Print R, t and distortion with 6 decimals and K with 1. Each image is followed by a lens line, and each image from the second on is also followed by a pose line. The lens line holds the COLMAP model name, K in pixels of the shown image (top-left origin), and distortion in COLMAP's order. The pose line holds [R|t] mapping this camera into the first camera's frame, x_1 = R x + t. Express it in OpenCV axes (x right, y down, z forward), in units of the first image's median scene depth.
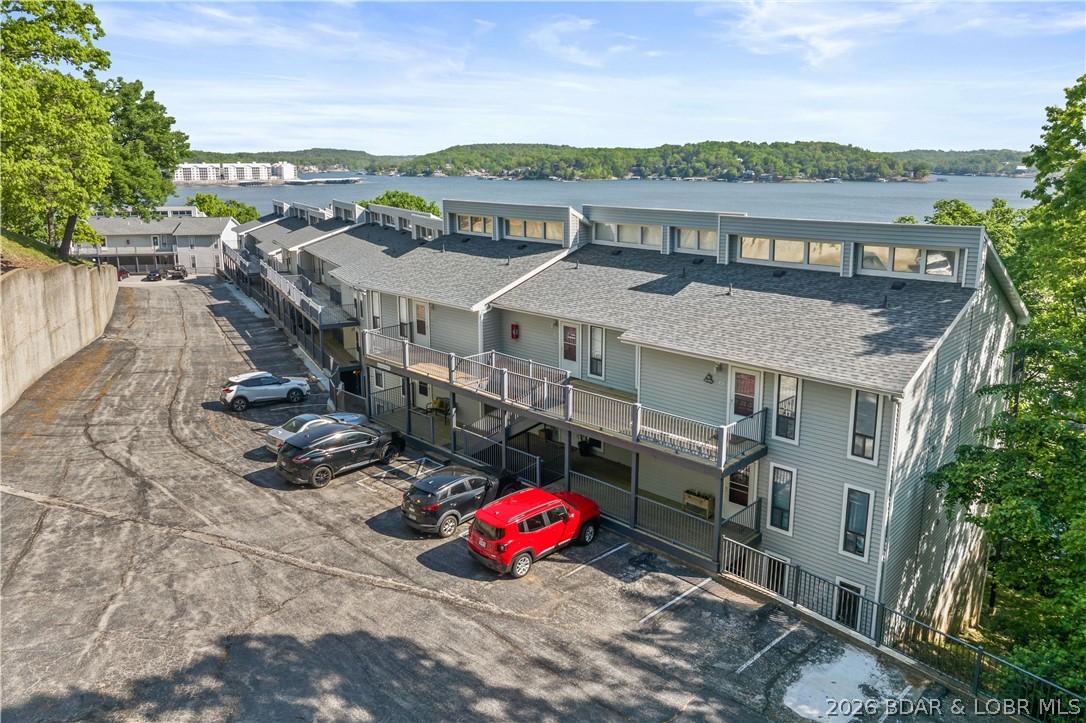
lens RADIAL K [[750.0, 0, 542.2], [0, 750.0, 314.8], [0, 0, 1]] dist [-0.032949, -0.008439]
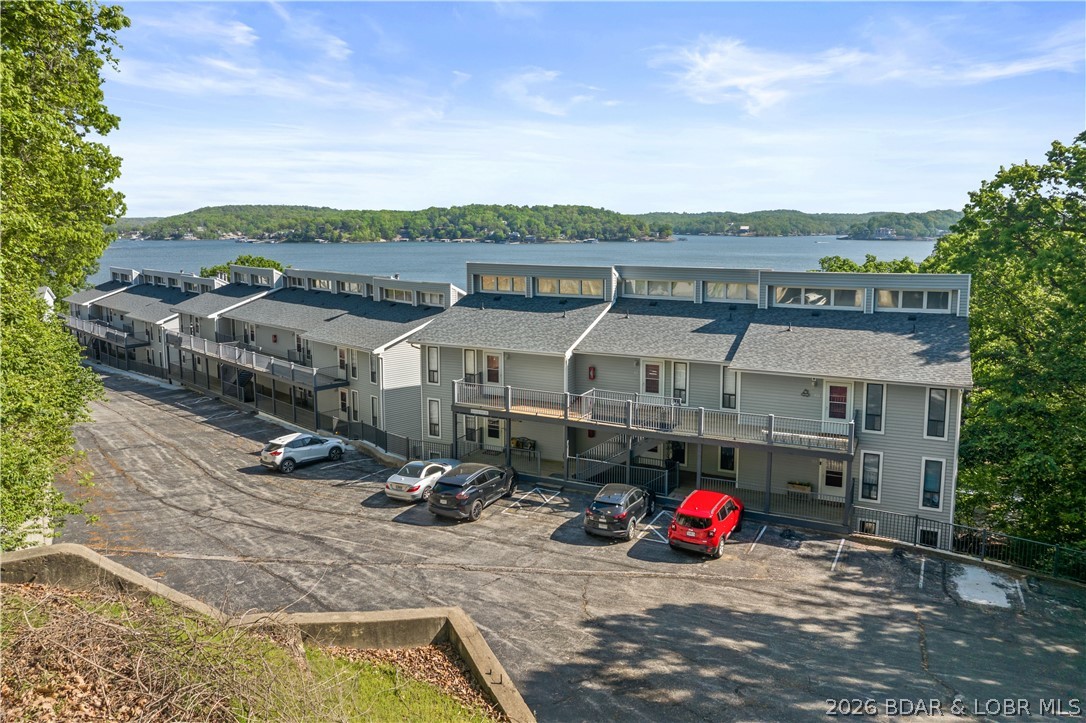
lens RADIAL K [[750.0, 0, 542.2], [0, 750.0, 314.8], [0, 0, 1]] dist [-0.032949, -0.008439]
pose [[0.953555, -0.034722, 0.299211, -0.530789], [0.058857, 0.995665, -0.072028, 0.013192], [-0.295413, 0.086293, 0.951464, -0.113431]]
